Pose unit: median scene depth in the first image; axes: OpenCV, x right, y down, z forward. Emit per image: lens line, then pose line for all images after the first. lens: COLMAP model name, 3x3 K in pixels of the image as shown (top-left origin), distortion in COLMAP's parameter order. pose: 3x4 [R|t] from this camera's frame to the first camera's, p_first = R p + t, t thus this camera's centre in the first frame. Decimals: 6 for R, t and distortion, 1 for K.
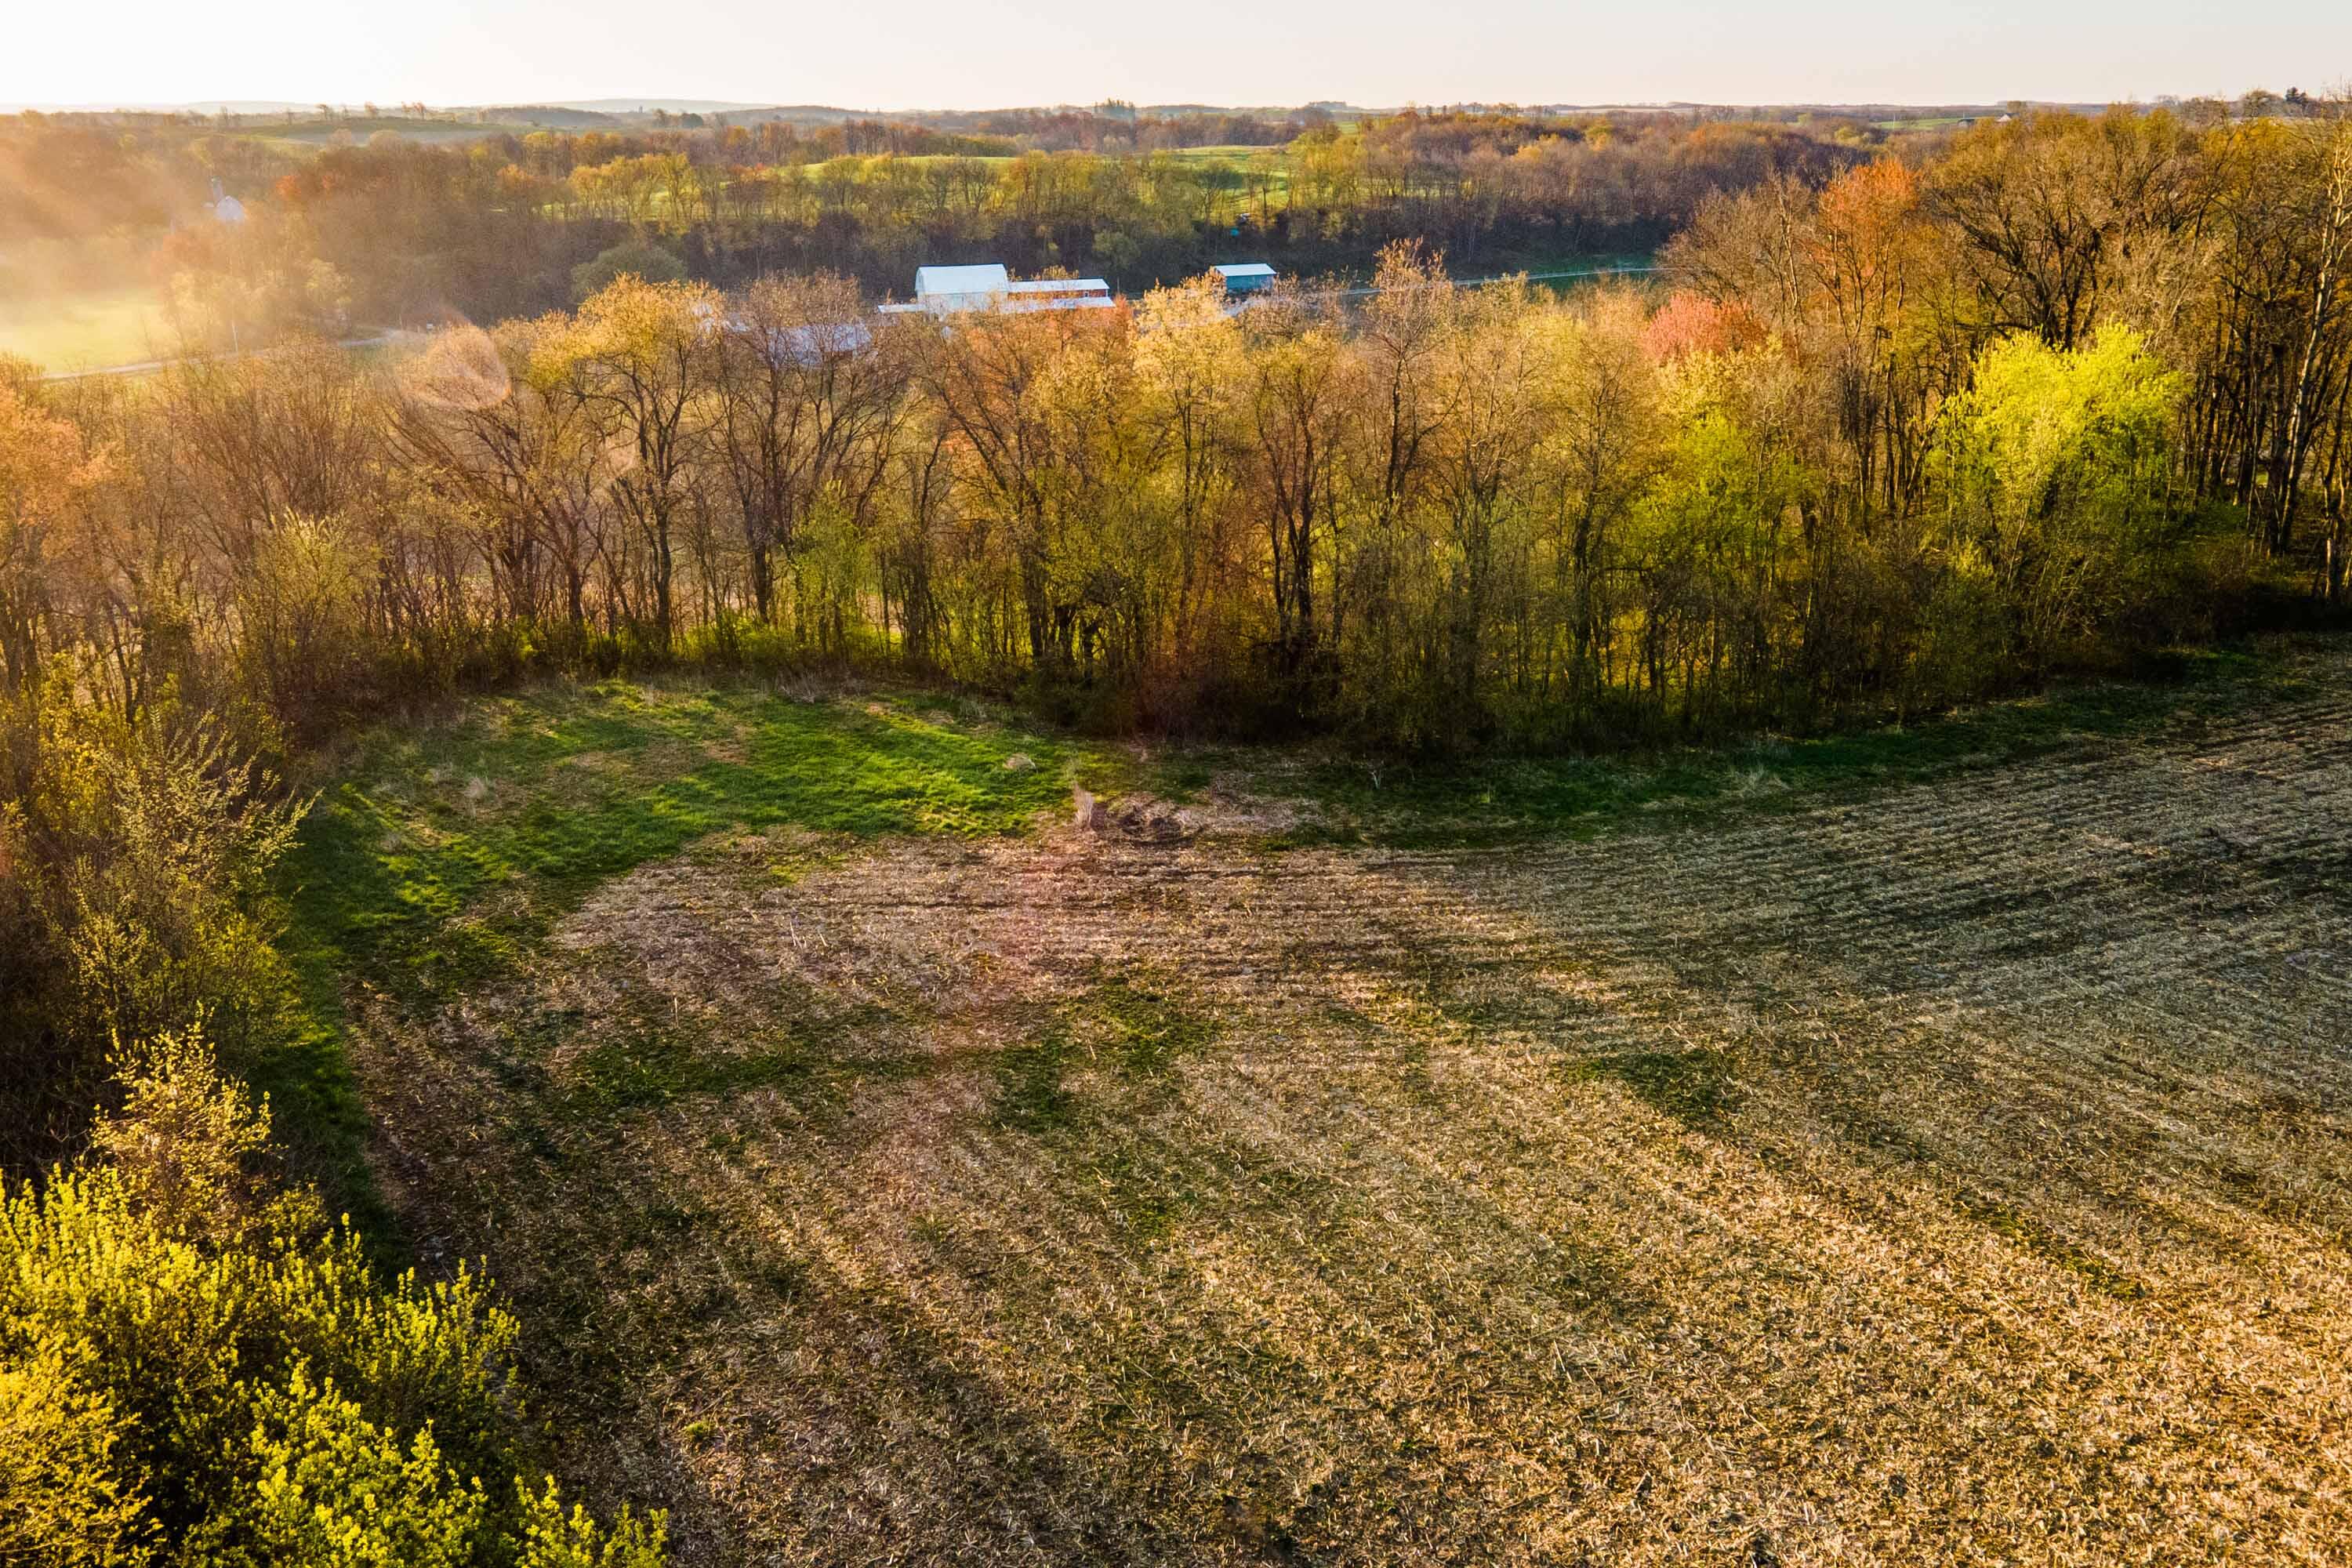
lens RADIAL K [[1628.7, 0, 1176.0], [0, 1628.7, 784.0], [0, 0, 1]] dist [0.003651, 0.003737]
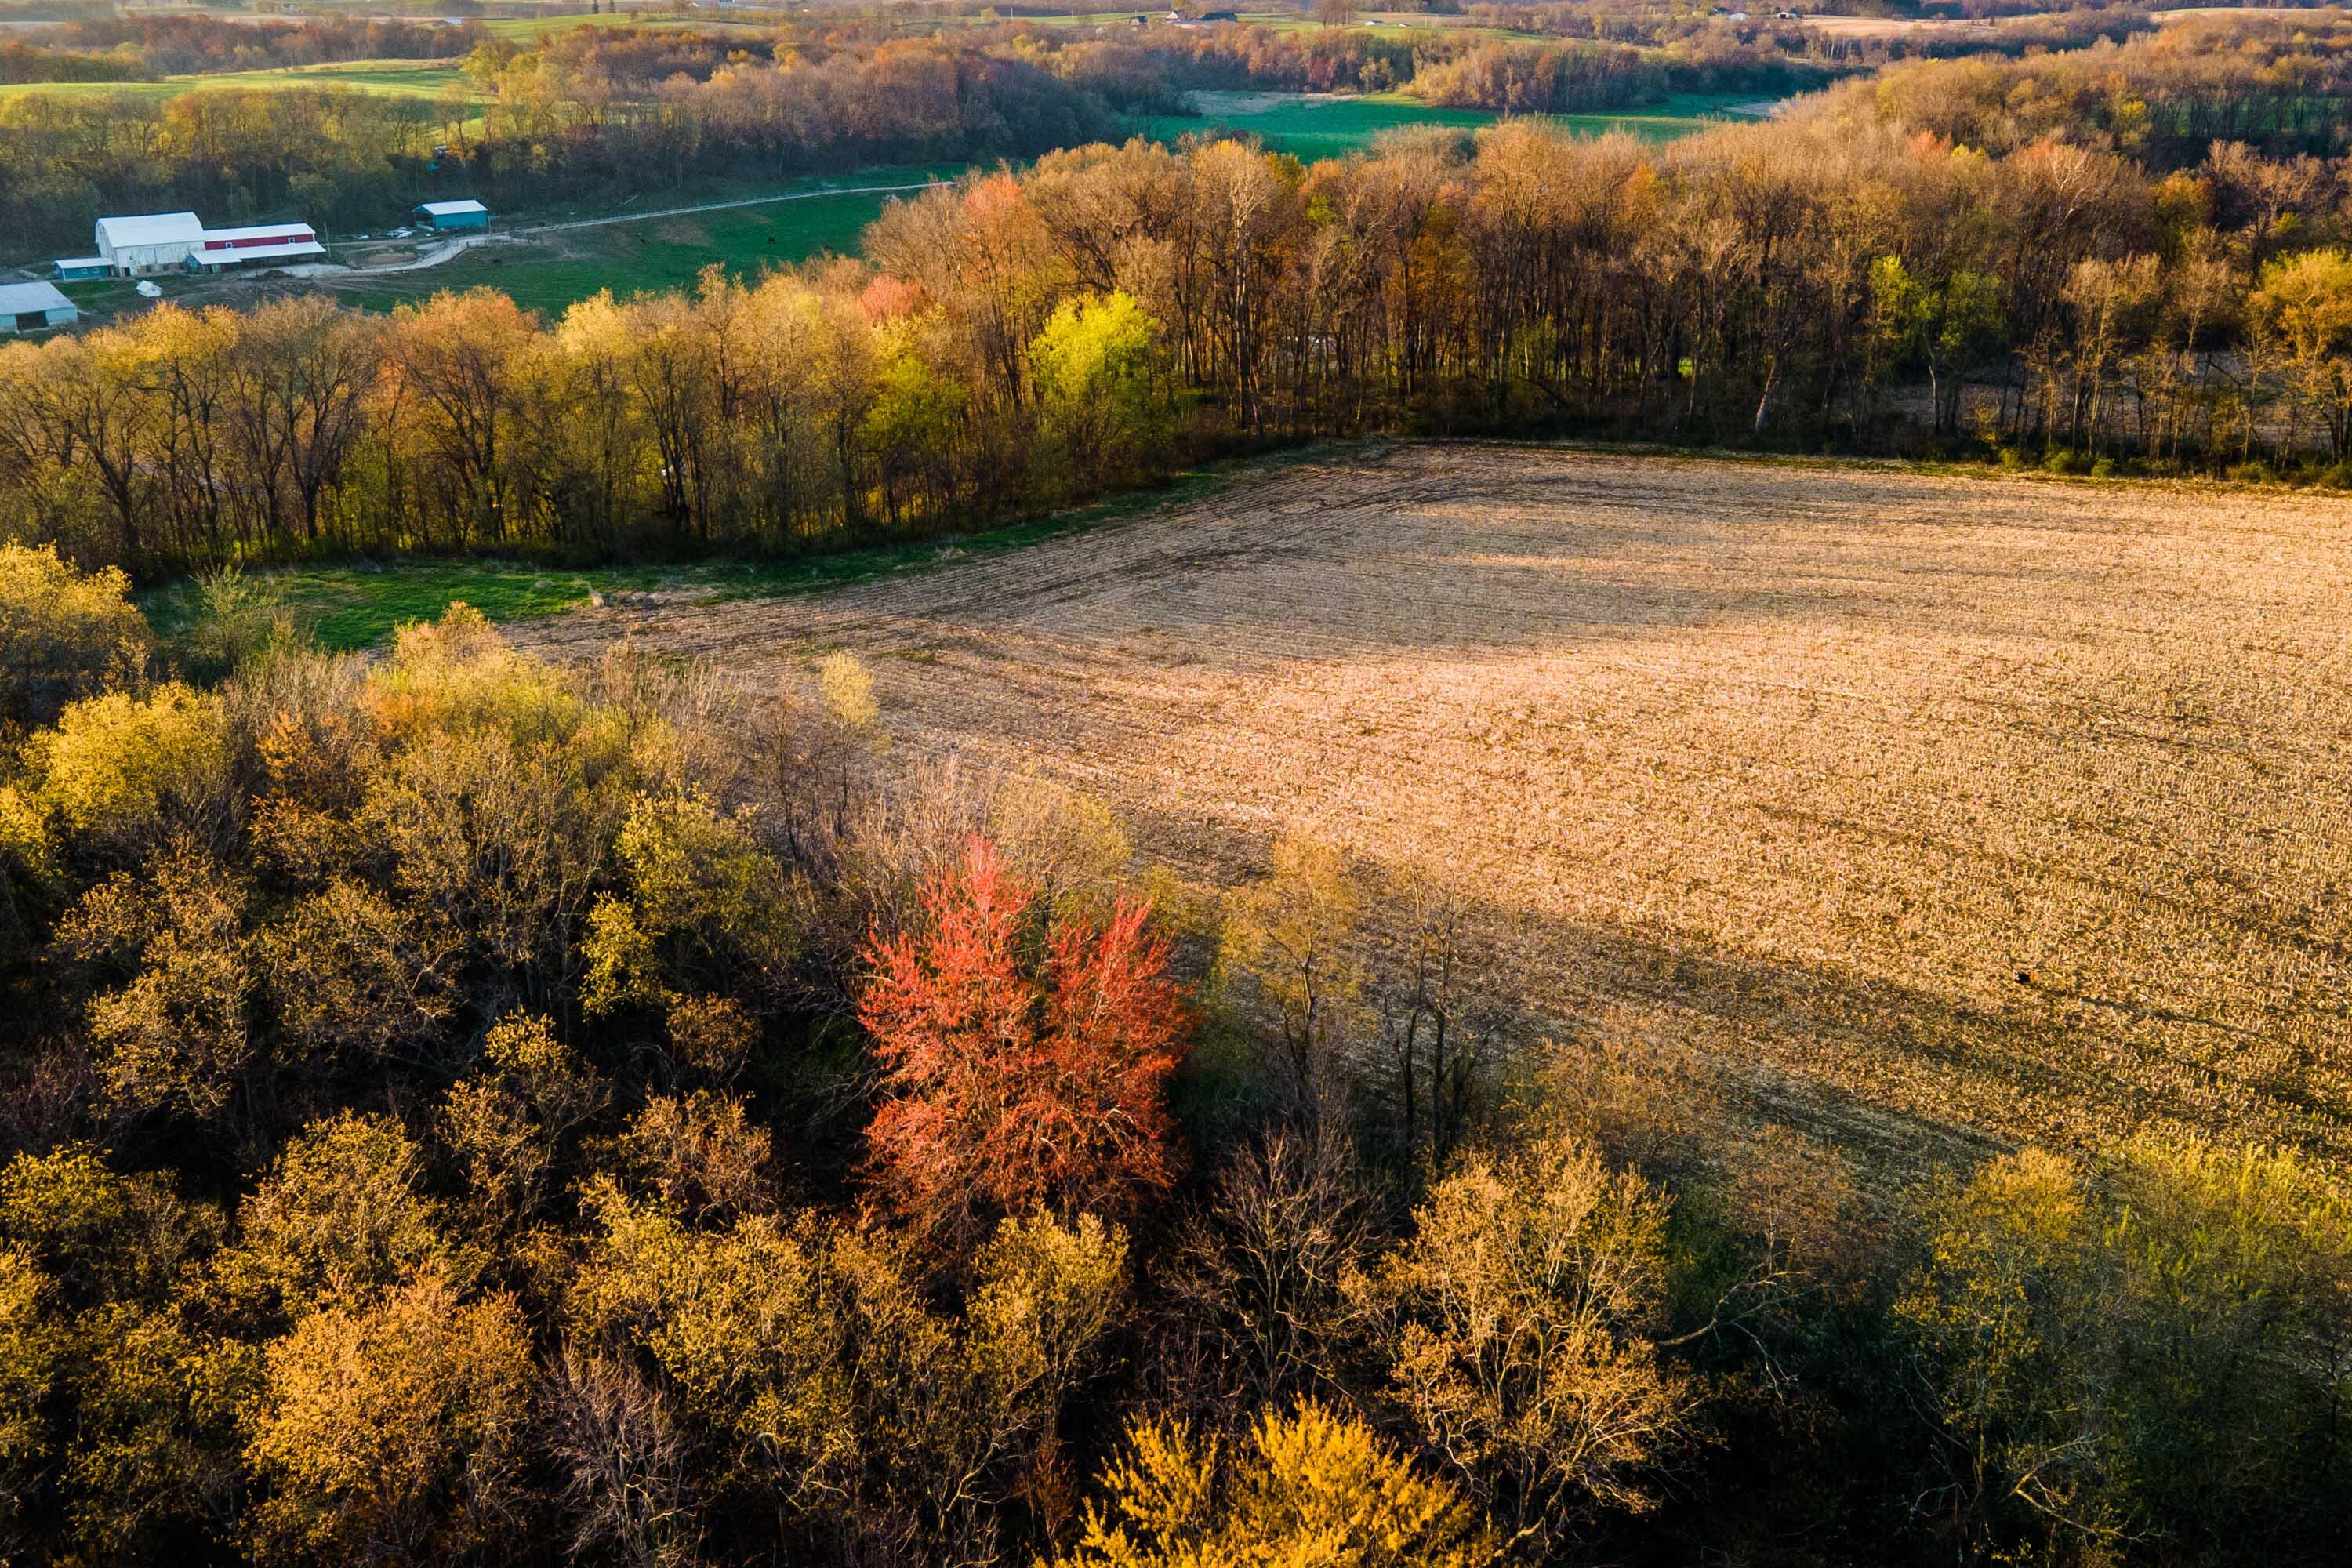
lens RADIAL K [[2955.4, 0, 1176.0], [0, 2955.4, 784.0], [0, 0, 1]] dist [0.016149, 0.094547]
pose [[0.928827, -0.113079, 0.352837, -0.533256], [0.131962, 0.990805, -0.029847, 0.333622], [-0.346218, 0.074284, 0.935209, -1.895587]]
